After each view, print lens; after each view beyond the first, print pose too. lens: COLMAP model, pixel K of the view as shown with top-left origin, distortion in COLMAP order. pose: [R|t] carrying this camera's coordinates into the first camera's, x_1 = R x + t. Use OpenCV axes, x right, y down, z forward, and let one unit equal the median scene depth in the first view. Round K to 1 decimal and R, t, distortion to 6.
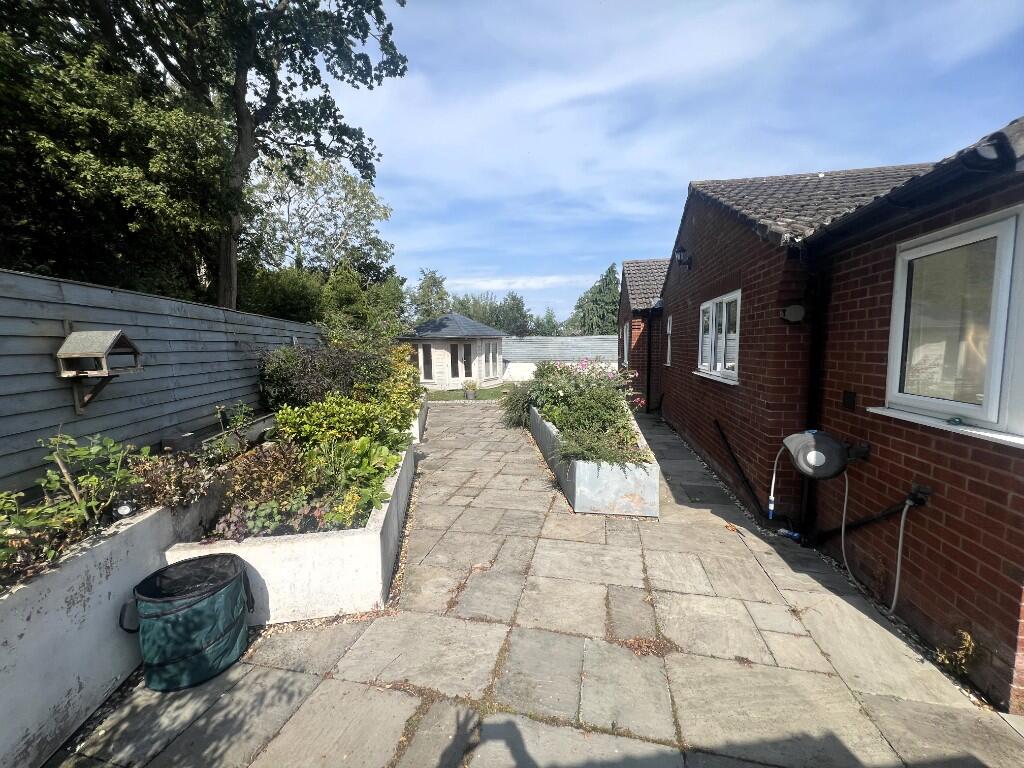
lens RADIAL K [[409.0, 0, 512.0], [0, 409.0, 384.0], [0, 0, 1]] dist [0.000860, 0.000180]
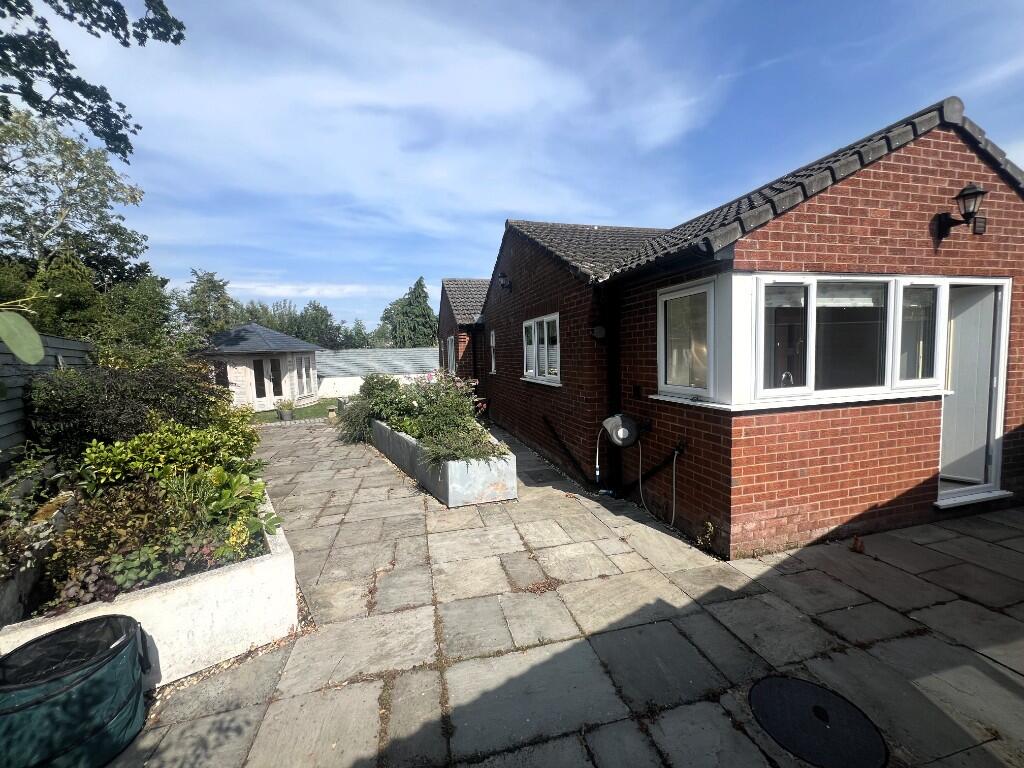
lens RADIAL K [[409.0, 0, 512.0], [0, 409.0, 384.0], [0, 0, 1]] dist [0.000860, 0.000180]
pose [[0.893465, -0.051245, 0.446201, -0.192584], [0.063506, 0.997902, -0.012556, 0.001408], [-0.444621, 0.039555, 0.894845, -0.097586]]
